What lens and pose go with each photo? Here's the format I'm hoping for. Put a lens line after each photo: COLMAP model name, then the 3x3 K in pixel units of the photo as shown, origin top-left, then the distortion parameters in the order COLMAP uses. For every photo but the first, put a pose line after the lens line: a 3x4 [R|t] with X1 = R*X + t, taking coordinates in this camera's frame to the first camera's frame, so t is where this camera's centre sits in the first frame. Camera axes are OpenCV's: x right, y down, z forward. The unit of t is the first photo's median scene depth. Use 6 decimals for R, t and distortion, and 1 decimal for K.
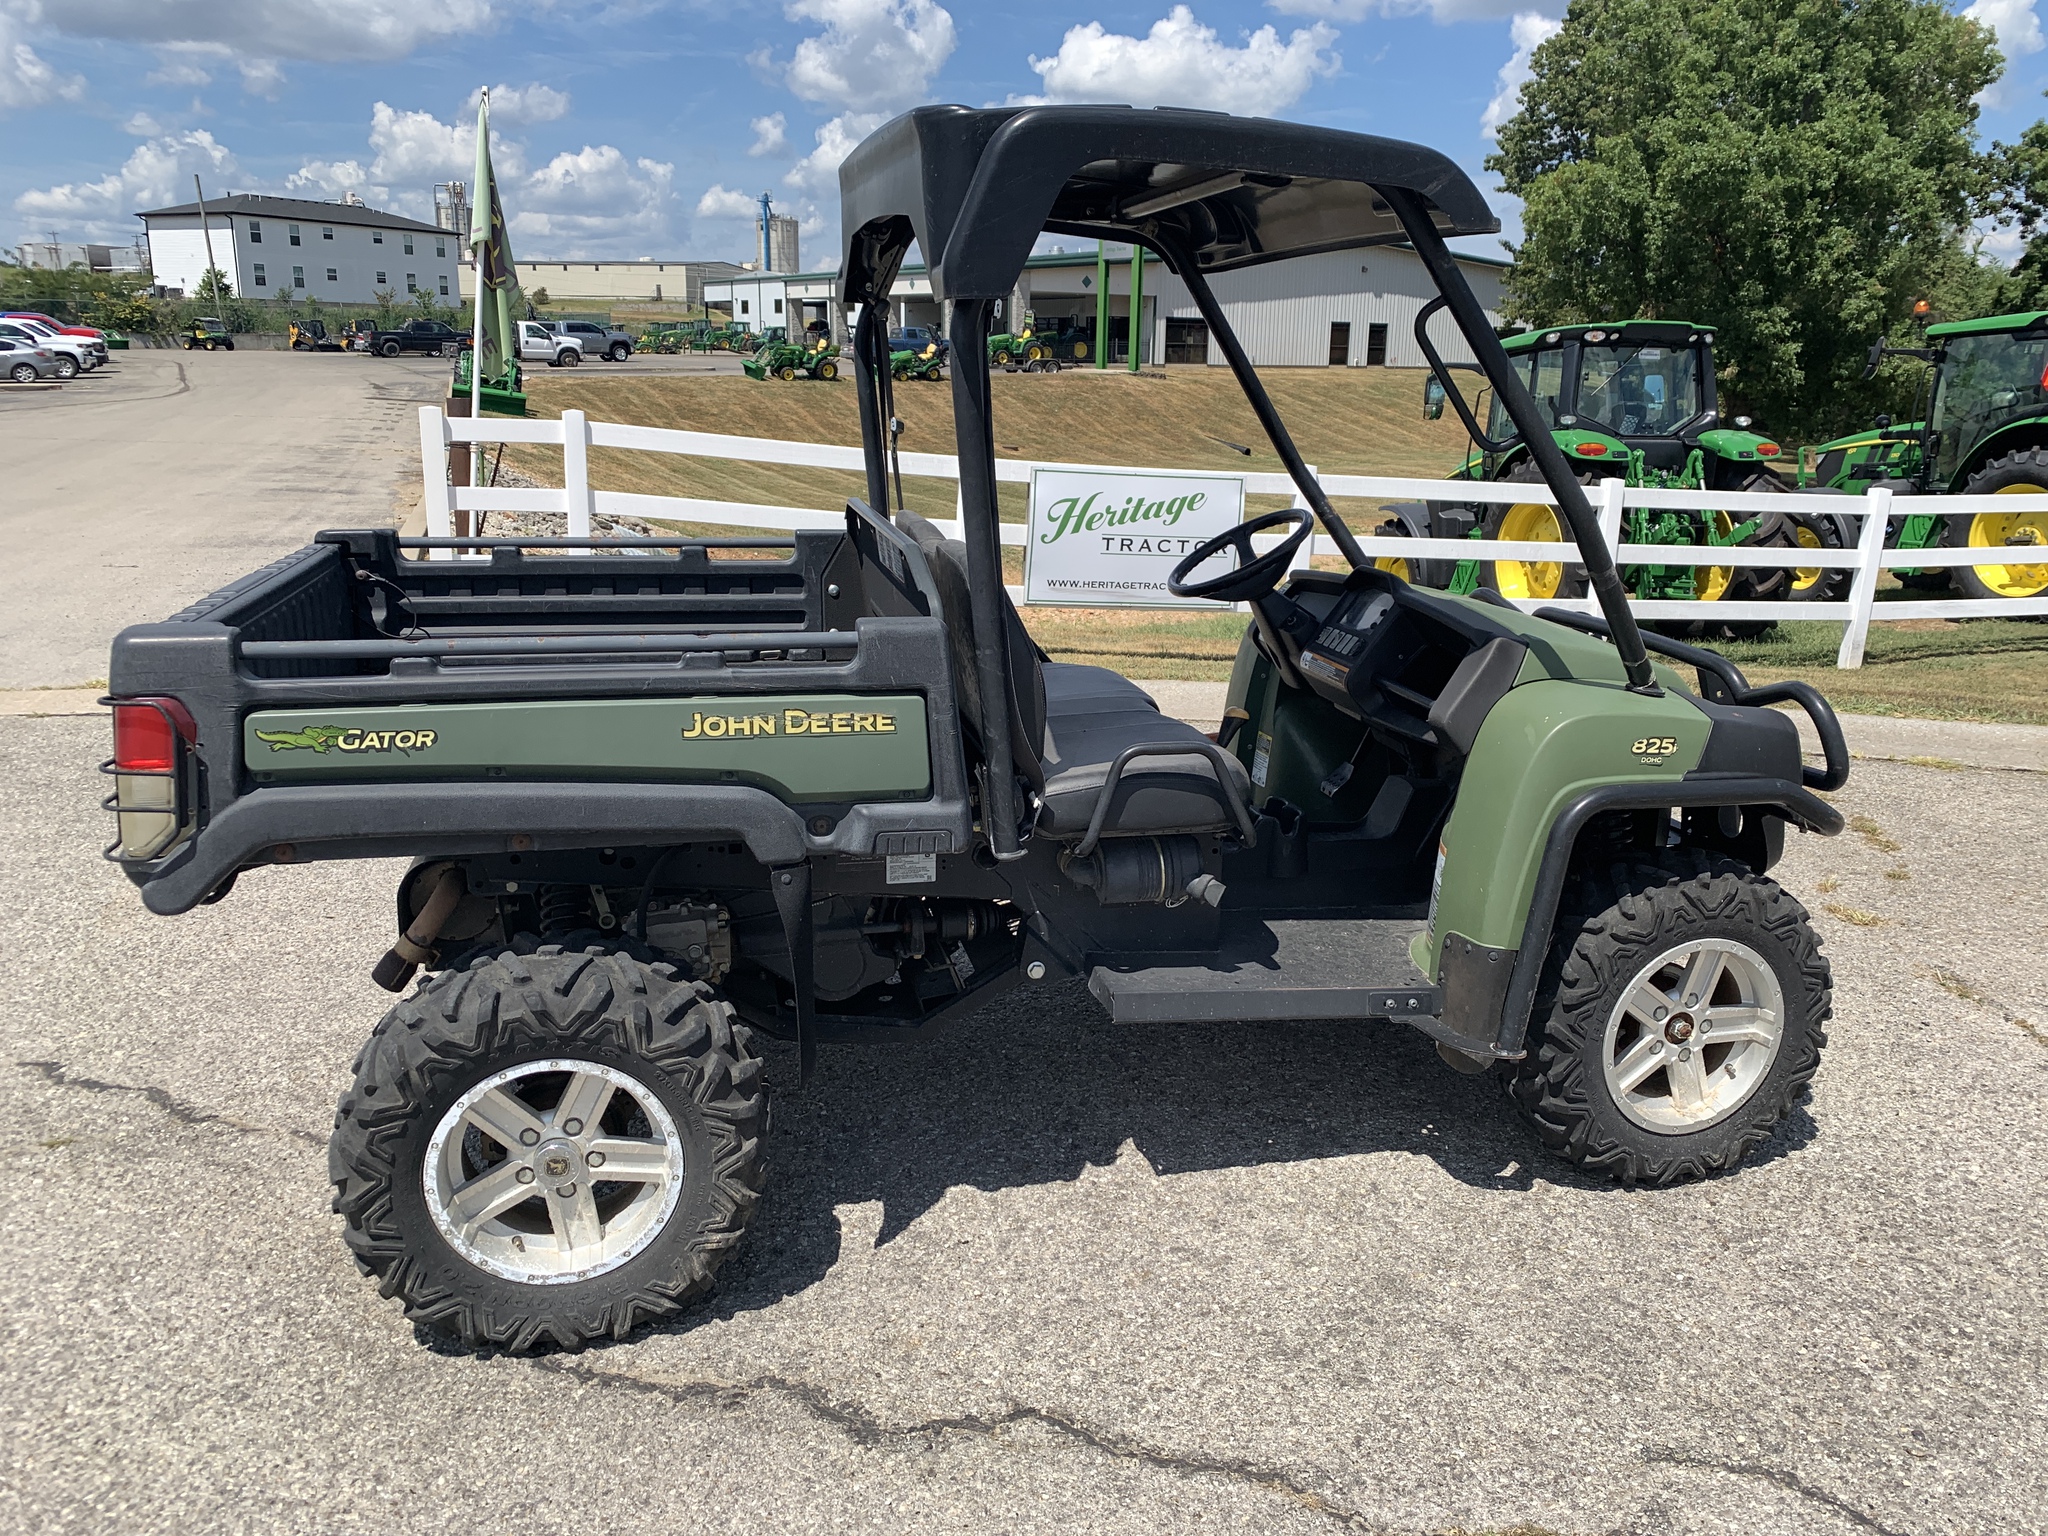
lens RADIAL K [[1556.0, 0, 1043.1], [0, 1556.0, 769.4], [0, 0, 1]] dist [0.024494, -0.039304]
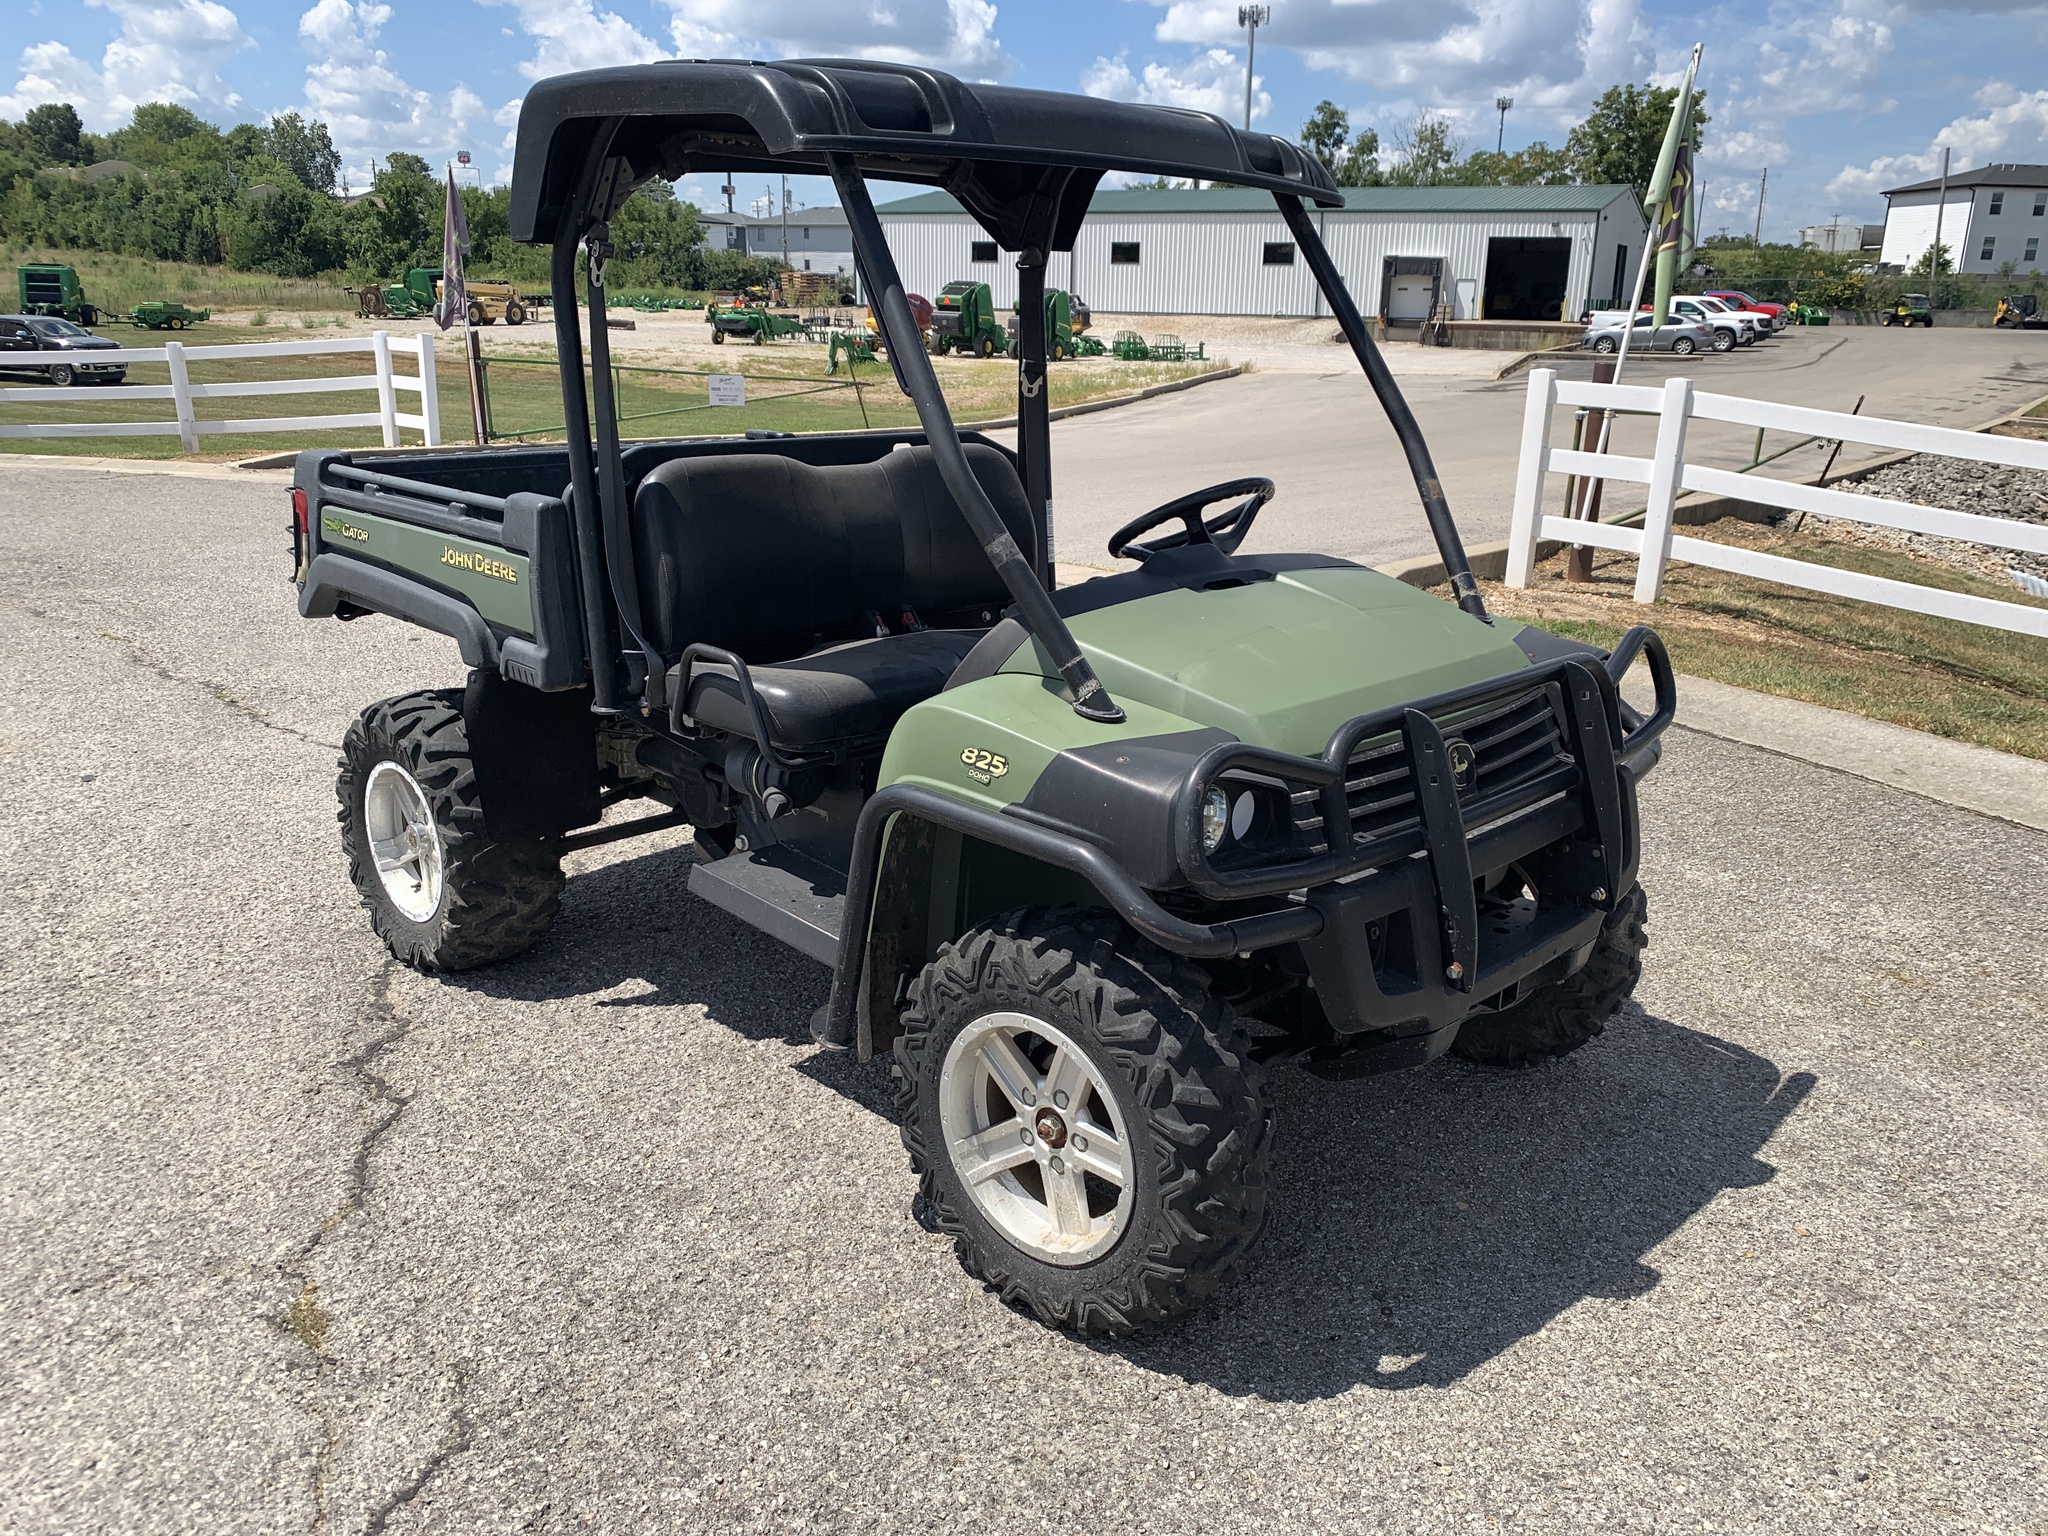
lens RADIAL K [[1547.2, 0, 1024.0], [0, 1547.2, 768.0], [0, 0, 1]] dist [0.009551, -0.010172]
pose [[0.548965, 0.234025, -0.802415, 0.197582], [-0.222408, 0.966293, 0.129662, -0.022322], [0.805712, 0.107284, 0.582510, 0.100747]]
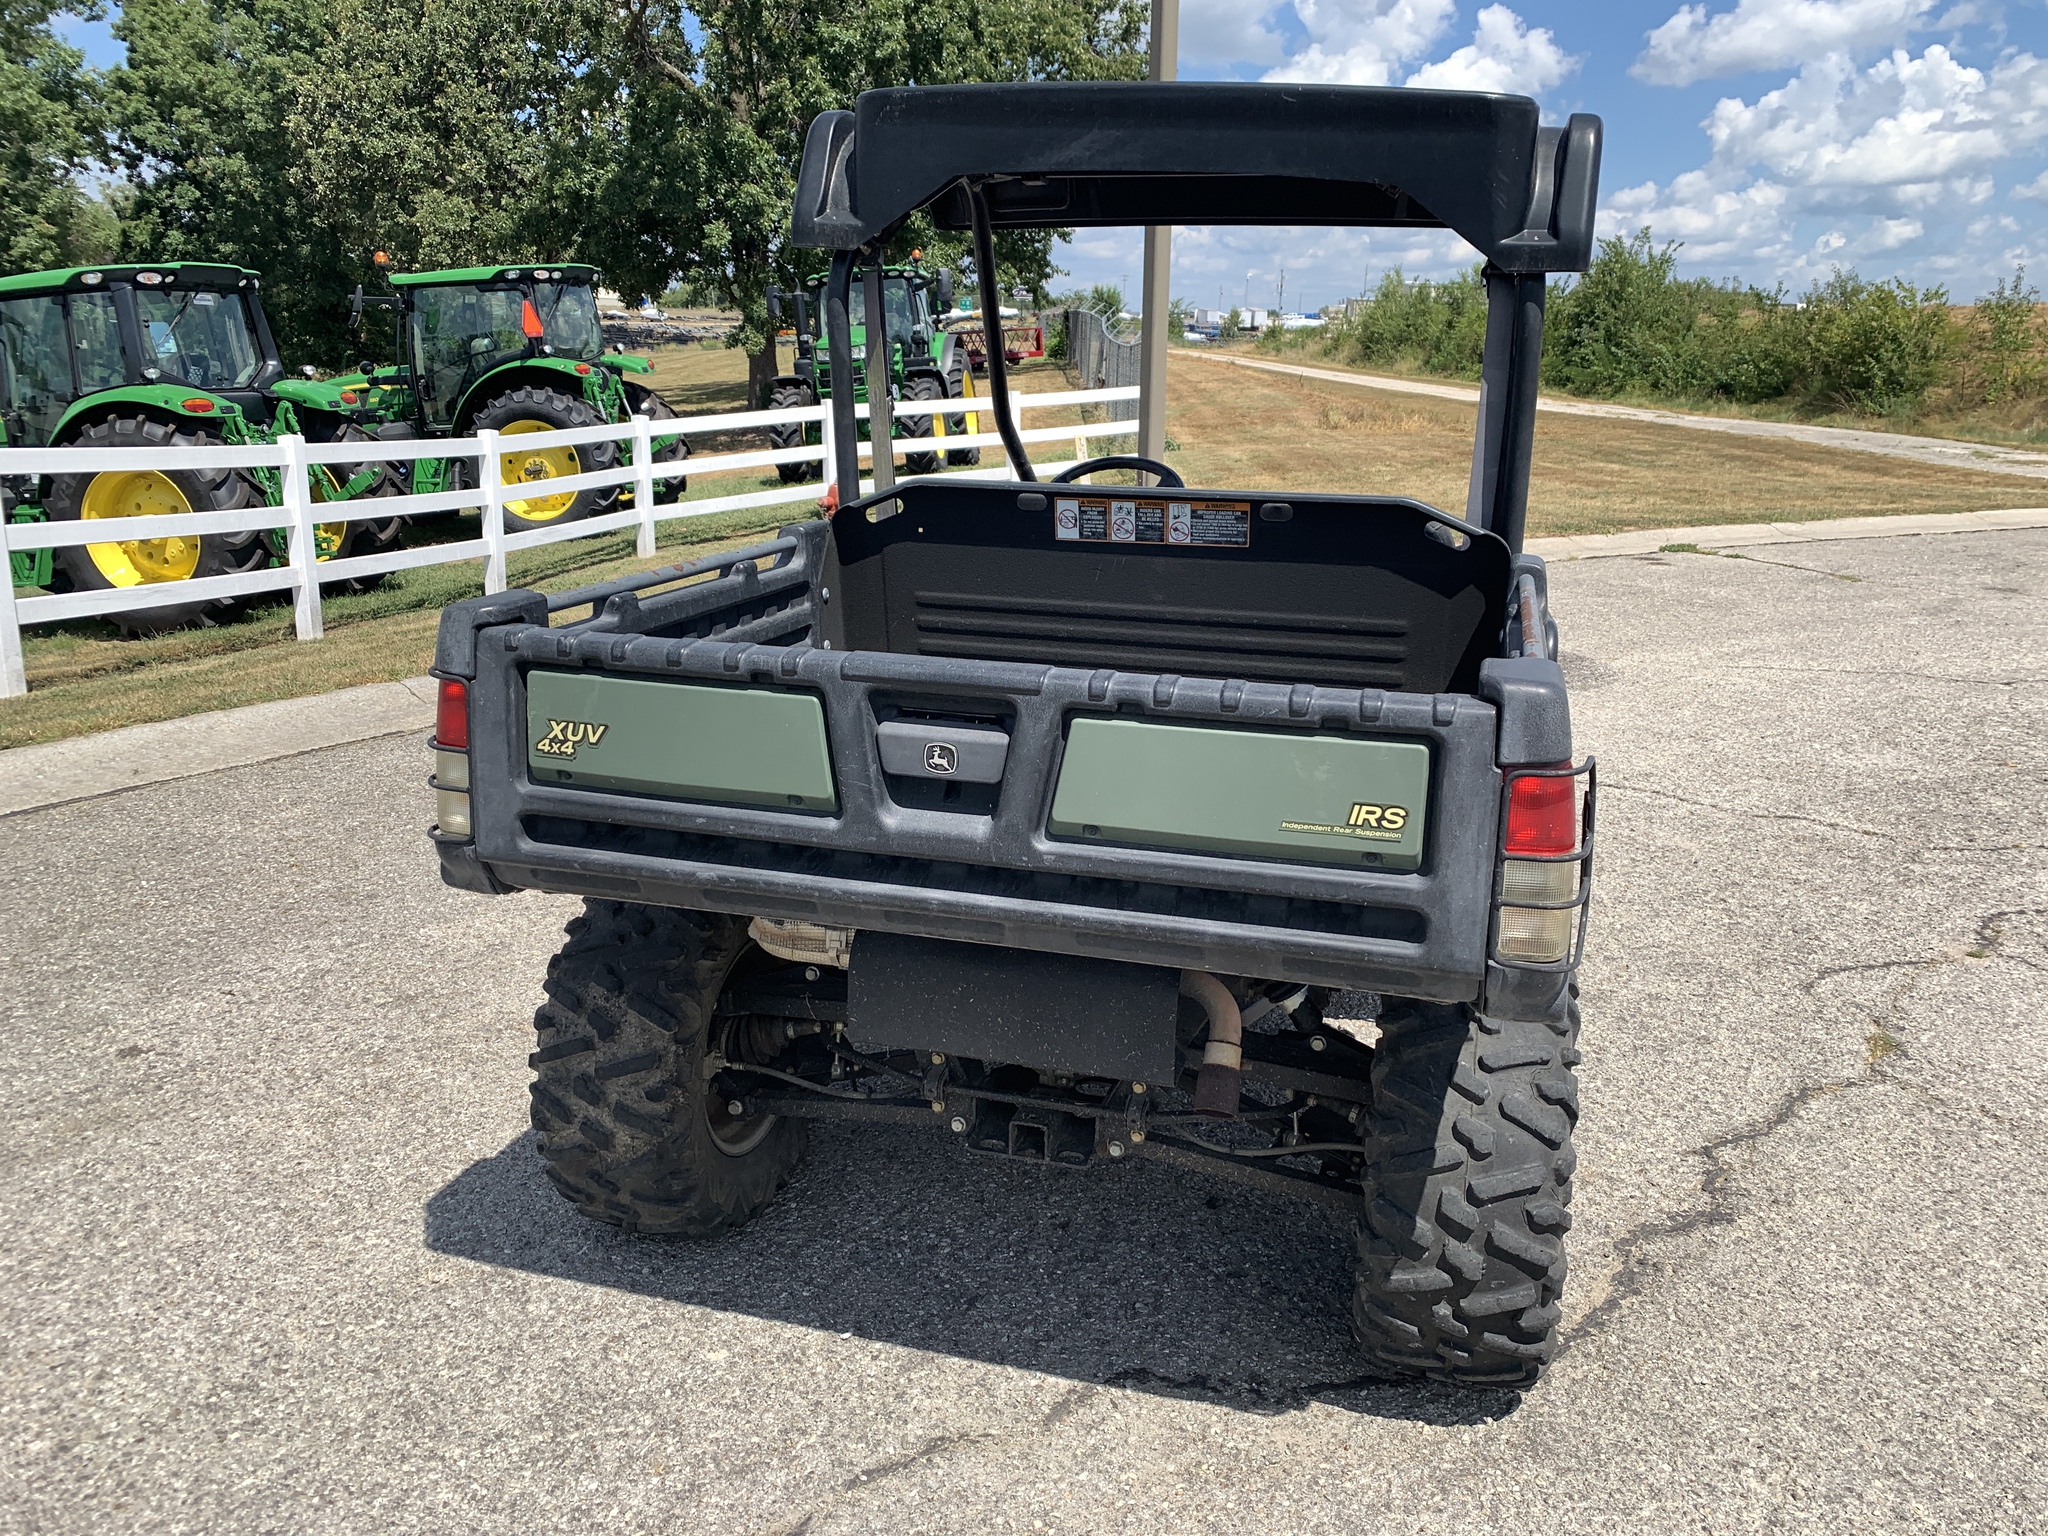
lens RADIAL K [[1559.5, 0, 1039.5], [0, 1559.5, 767.9], [0, 0, 1]] dist [0.007707, -0.005092]
pose [[0.485131, -0.236732, 0.841788, -0.204050], [0.209271, 0.966115, 0.151091, -0.032078], [-0.849031, 0.102863, 0.518233, 0.121822]]
